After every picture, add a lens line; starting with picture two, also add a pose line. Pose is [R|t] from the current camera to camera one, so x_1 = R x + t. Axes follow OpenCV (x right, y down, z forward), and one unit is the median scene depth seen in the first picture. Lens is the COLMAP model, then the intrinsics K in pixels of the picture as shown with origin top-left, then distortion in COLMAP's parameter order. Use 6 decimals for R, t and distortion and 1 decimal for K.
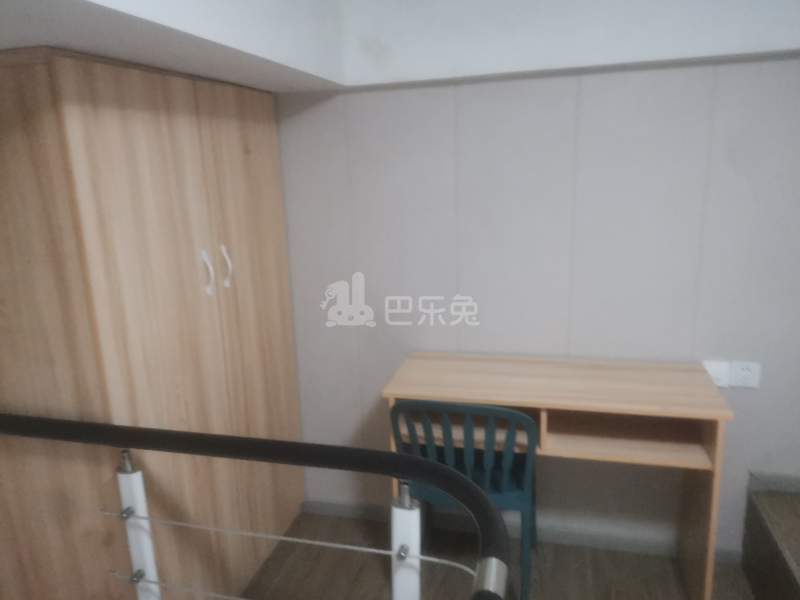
lens RADIAL K [[605.0, 0, 400.0], [0, 605.0, 300.0], [0, 0, 1]] dist [0.002193, -0.000052]
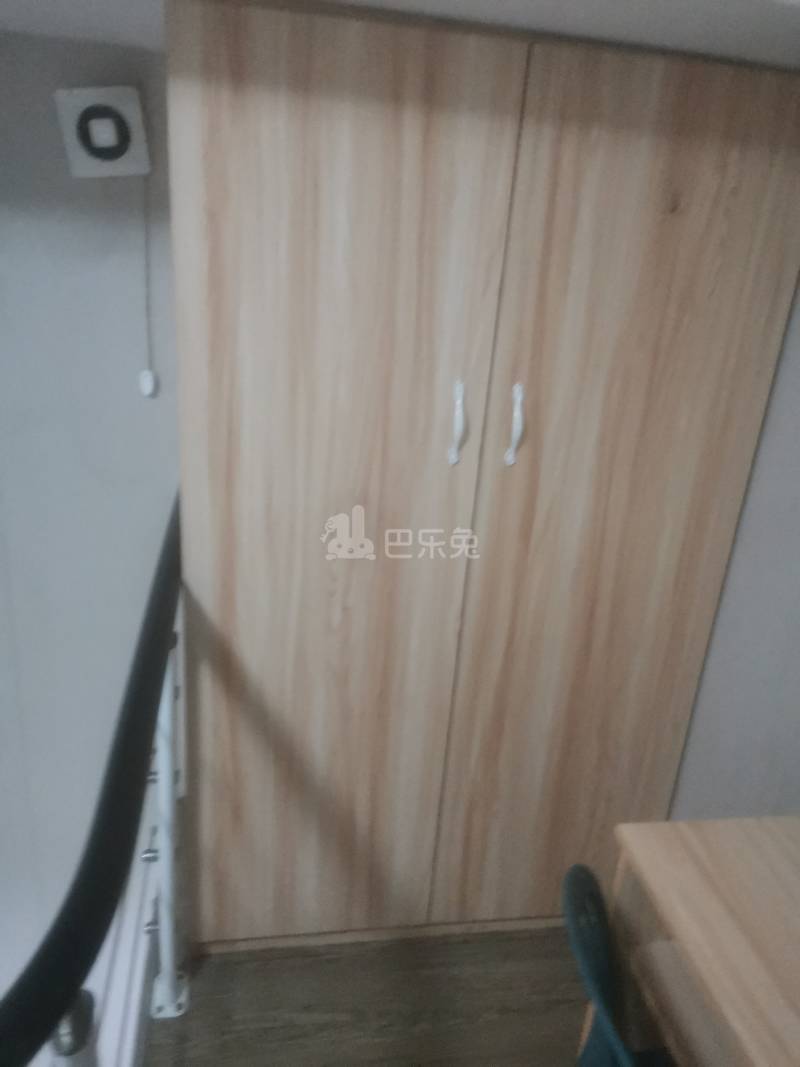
lens RADIAL K [[768.5, 0, 400.0], [0, 768.5, 533.5], [0, 0, 1]] dist [-0.000967, -0.000869]
pose [[0.428754, 0.382619, -0.818396, 0.286016], [-0.291772, 0.915986, 0.275386, -0.134097], [0.855008, 0.120713, 0.504371, 0.632598]]
